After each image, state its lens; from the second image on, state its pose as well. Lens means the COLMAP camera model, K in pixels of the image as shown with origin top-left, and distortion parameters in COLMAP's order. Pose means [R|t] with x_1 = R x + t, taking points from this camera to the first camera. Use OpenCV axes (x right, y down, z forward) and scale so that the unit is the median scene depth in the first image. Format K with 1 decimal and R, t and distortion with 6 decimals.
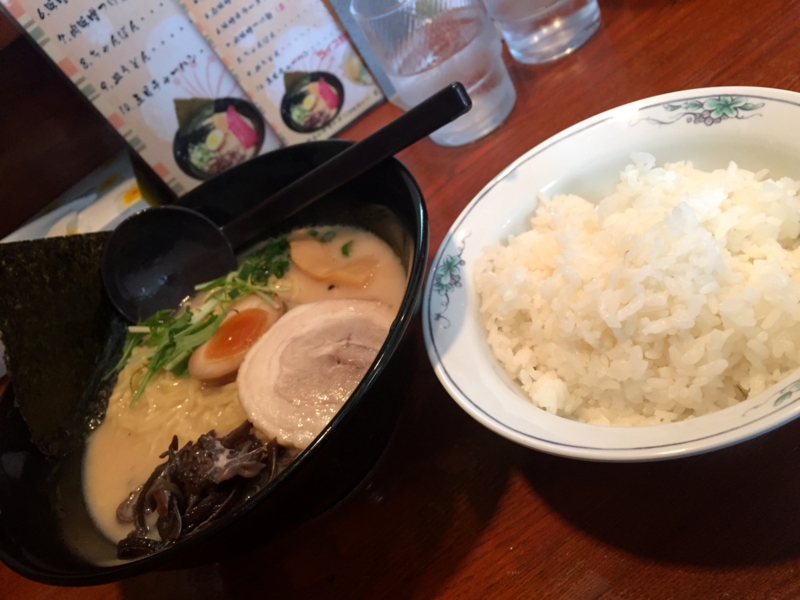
lens RADIAL K [[706.3, 0, 429.7], [0, 706.3, 295.8], [0, 0, 1]] dist [0.046664, -0.103972]
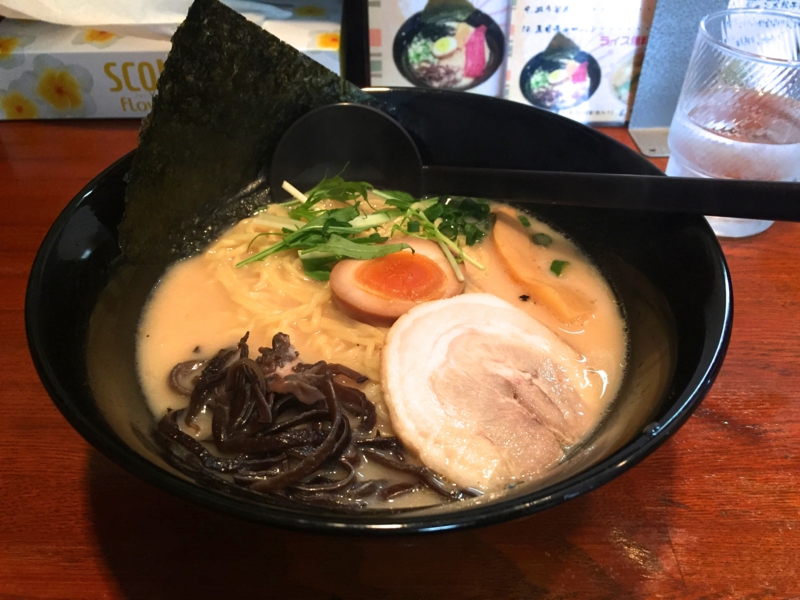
lens RADIAL K [[706.3, 0, 400.3], [0, 706.3, 303.0], [0, 0, 1]] dist [0.046664, -0.103972]
pose [[0.800604, 0.599061, 0.012611, -0.250930], [-0.599102, 0.799934, 0.034380, 0.049735], [0.010508, -0.035080, 0.999329, 0.181574]]
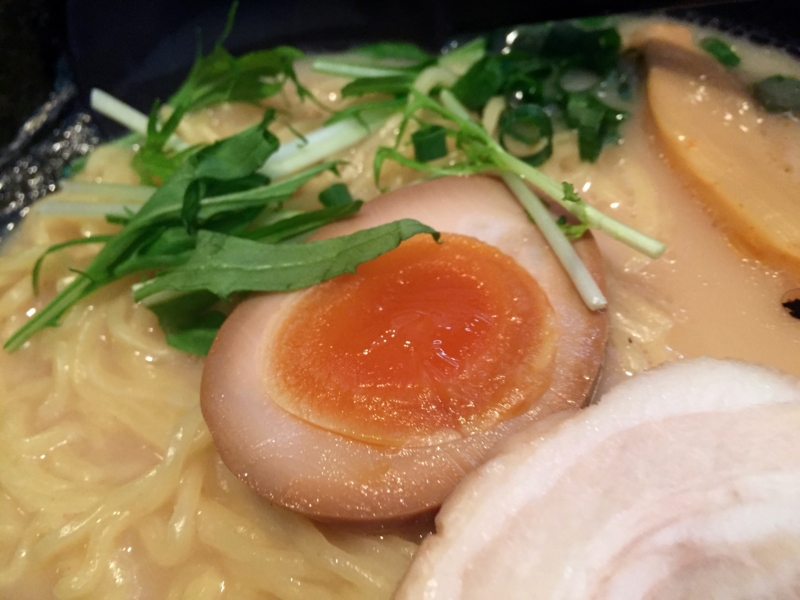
lens RADIAL K [[706.3, 0, 402.8], [0, 706.3, 293.1], [0, 0, 1]] dist [0.046664, -0.103972]
pose [[0.905317, 0.424208, 0.021190, -0.271449], [-0.412491, 0.866227, 0.281960, -0.028816], [0.101254, -0.264004, 0.959192, 0.705973]]
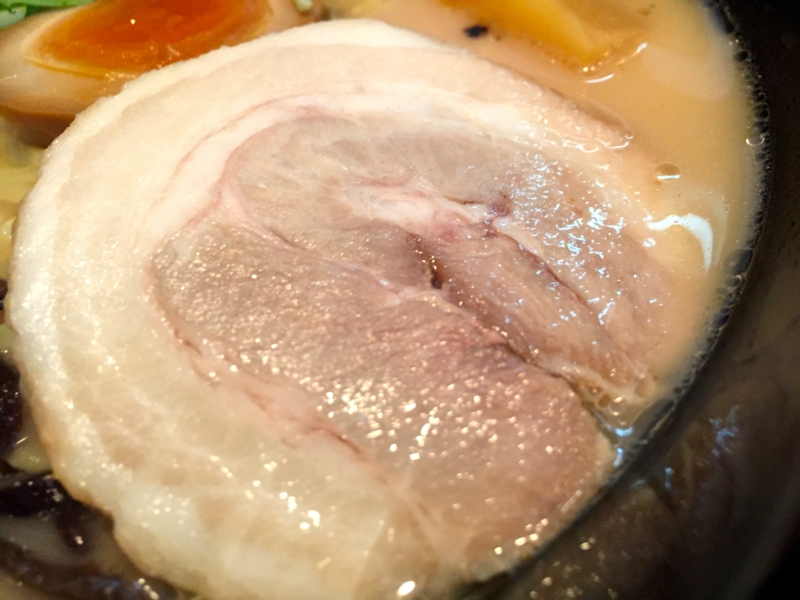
lens RADIAL K [[706.3, 0, 403.8], [0, 706.3, 304.3], [0, 0, 1]] dist [0.046664, -0.103972]
pose [[0.887069, 0.459350, 0.045890, -0.121385], [-0.459019, 0.867098, 0.193503, 0.048506], [0.049095, -0.192715, 0.980026, 0.627574]]
